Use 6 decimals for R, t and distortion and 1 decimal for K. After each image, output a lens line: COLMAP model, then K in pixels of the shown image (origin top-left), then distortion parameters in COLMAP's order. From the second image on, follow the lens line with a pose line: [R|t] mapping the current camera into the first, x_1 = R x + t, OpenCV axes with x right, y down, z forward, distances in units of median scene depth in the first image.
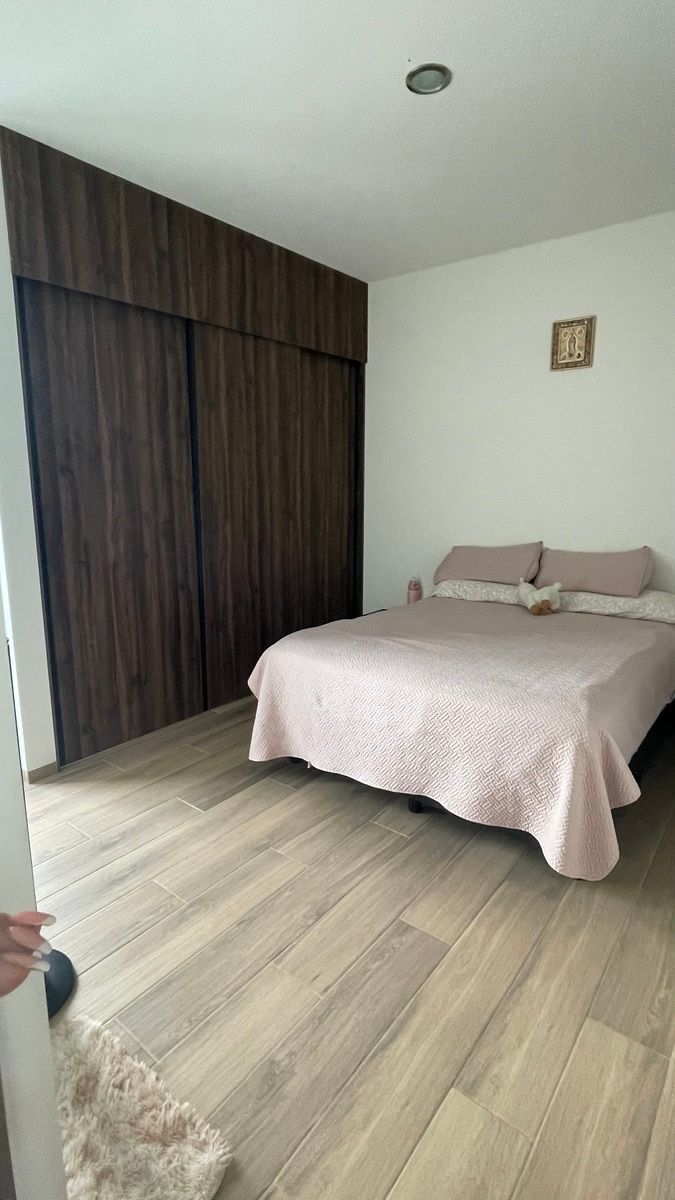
lens RADIAL K [[584.5, 0, 340.8], [0, 584.5, 599.0], [0, 0, 1]] dist [-0.003102, -0.000857]
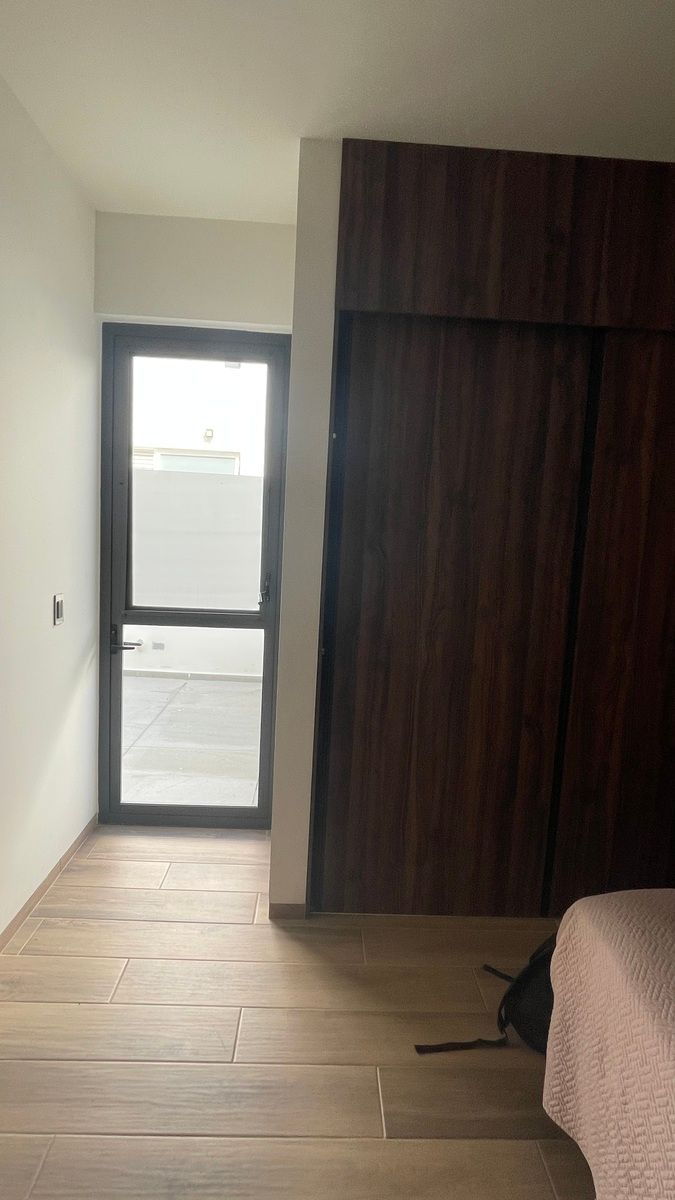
lens RADIAL K [[584.5, 0, 334.5], [0, 584.5, 609.1], [0, 0, 1]] dist [-0.003102, -0.000857]
pose [[0.640074, 0.111597, -0.760165, 0.092016], [-0.203238, 0.978745, -0.027444, -0.096812], [0.740945, 0.172061, 0.649150, 0.437806]]
